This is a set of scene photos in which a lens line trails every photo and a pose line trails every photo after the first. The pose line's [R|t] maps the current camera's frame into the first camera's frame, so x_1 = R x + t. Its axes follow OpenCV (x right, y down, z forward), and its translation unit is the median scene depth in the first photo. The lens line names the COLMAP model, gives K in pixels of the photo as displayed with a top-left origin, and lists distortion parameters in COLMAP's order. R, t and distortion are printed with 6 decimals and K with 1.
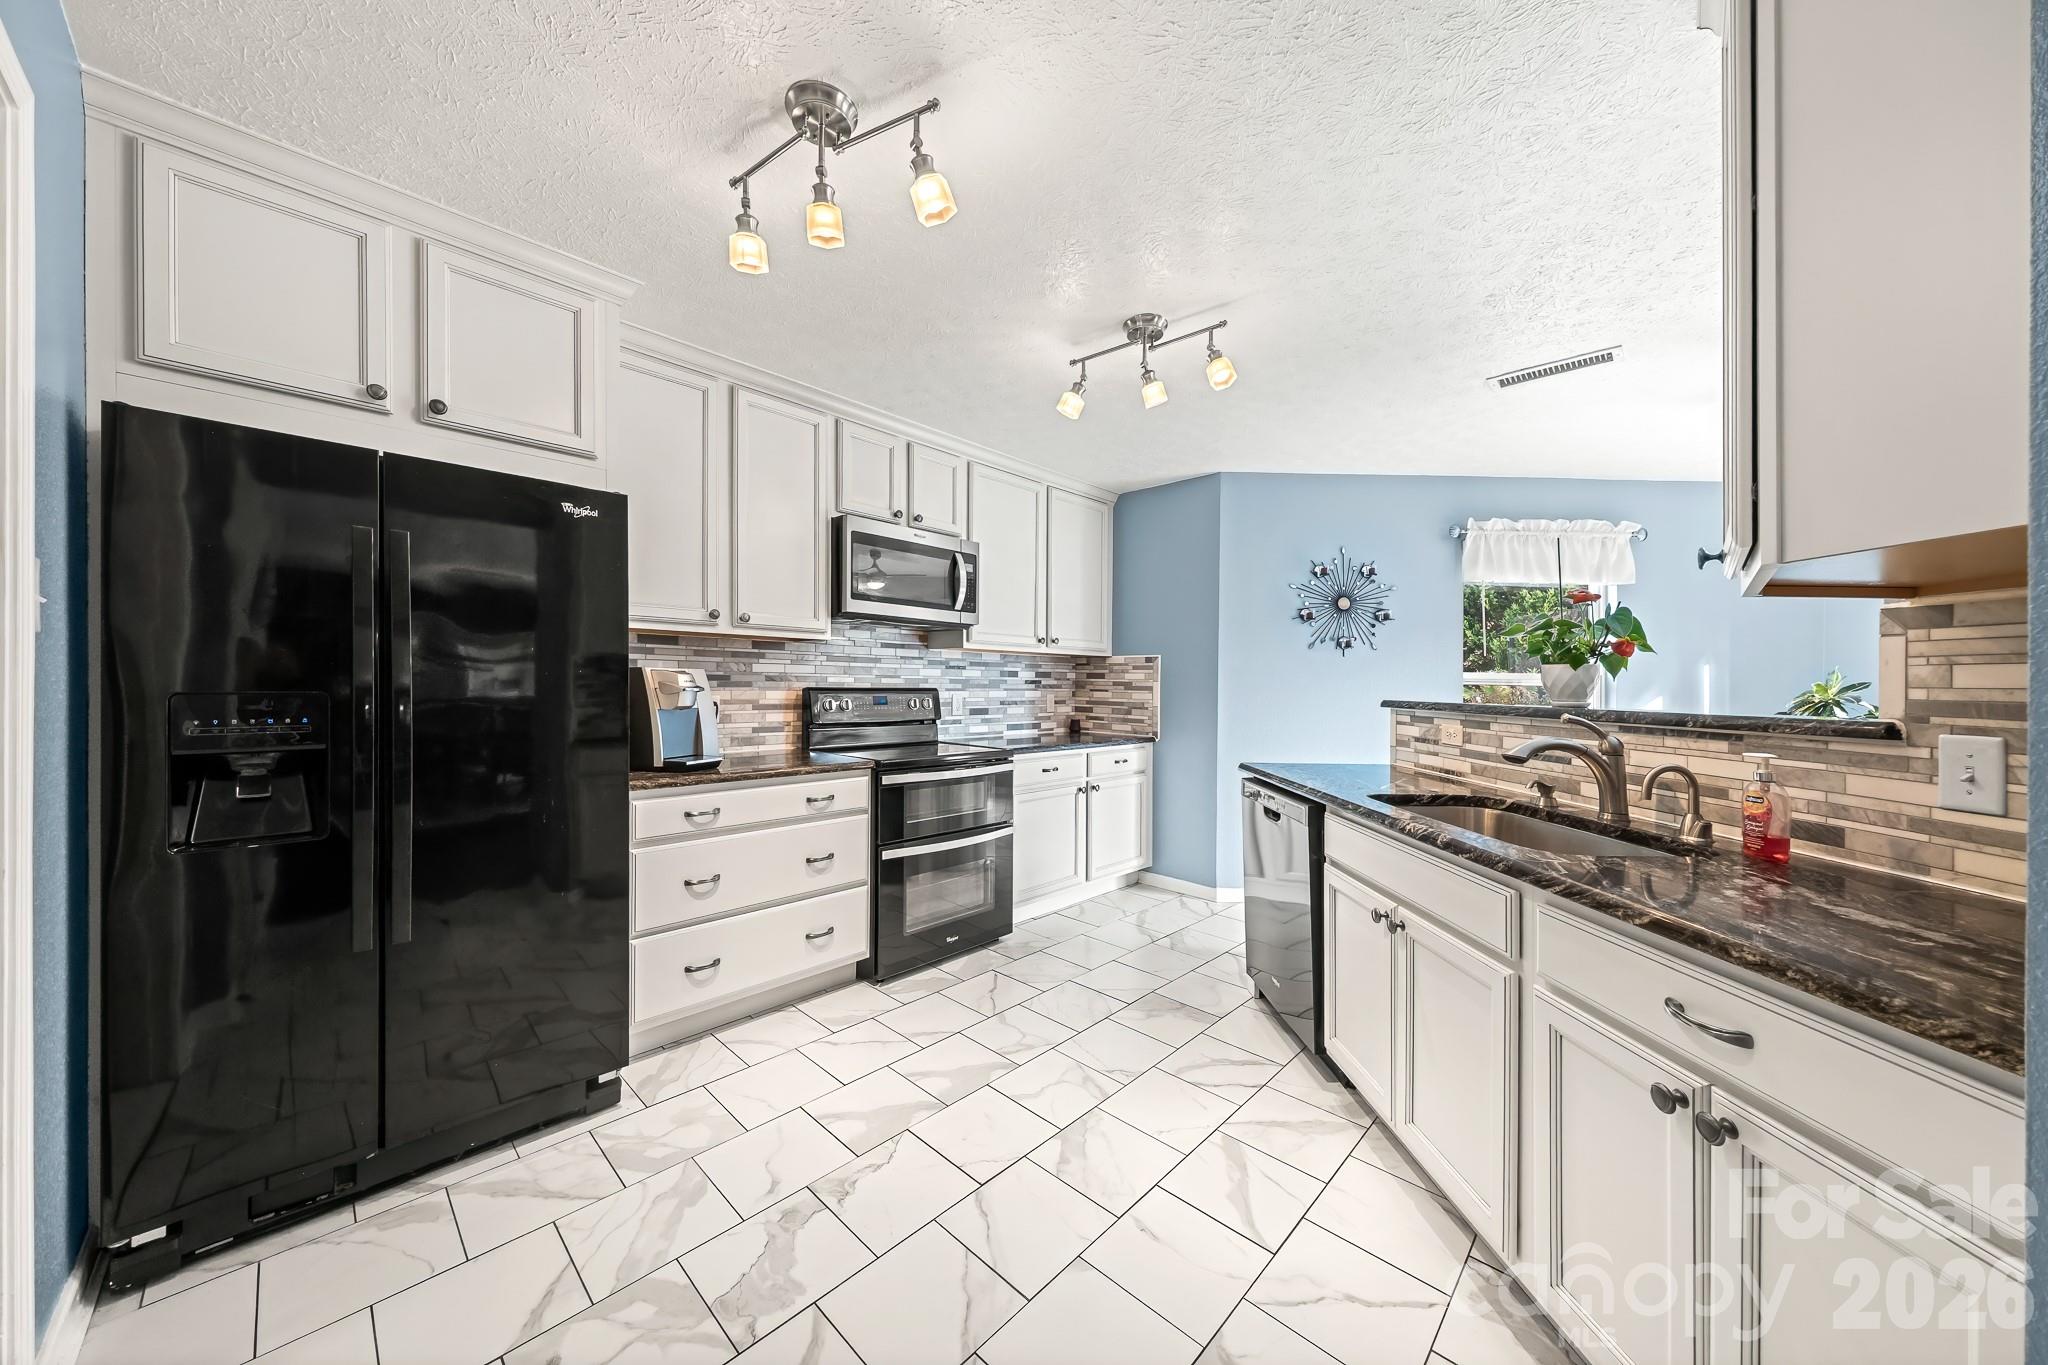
lens RADIAL K [[703.6, 0, 1026.0], [0, 703.6, 687.3], [0, 0, 1]] dist [-0.000537, -0.000071]
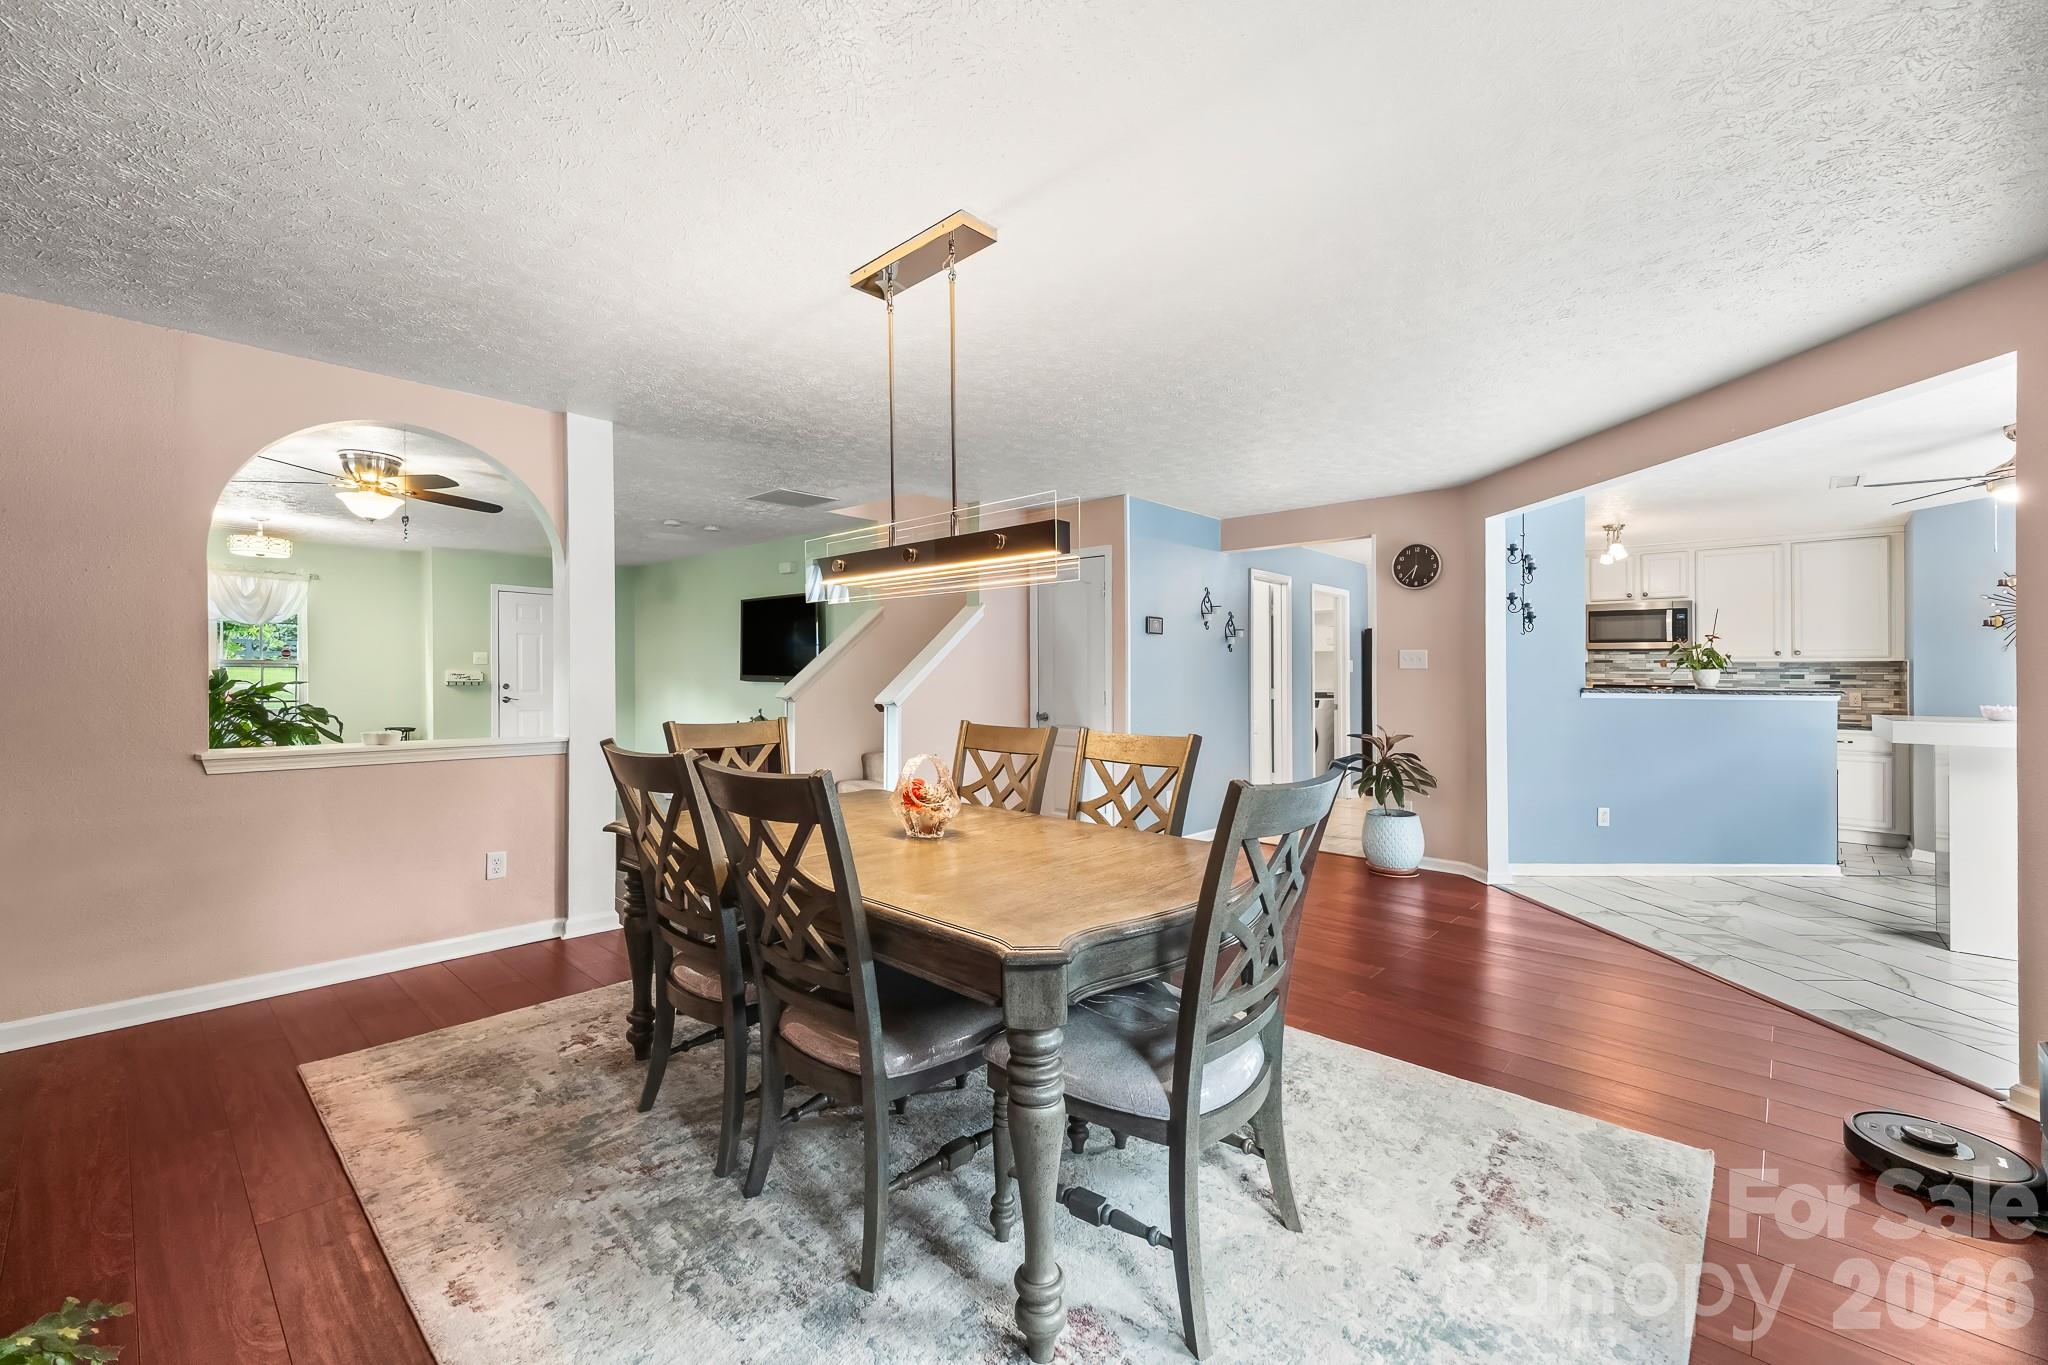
lens RADIAL K [[820.1, 0, 1010.1], [0, 820.1, 676.7], [0, 0, 1]] dist [0.007761, 0.000113]
pose [[0.006823, -0.010030, -0.999926, 2.210625], [-0.016012, 0.999820, -0.010138, 0.030916], [0.999849, 0.016080, 0.006661, -0.775558]]
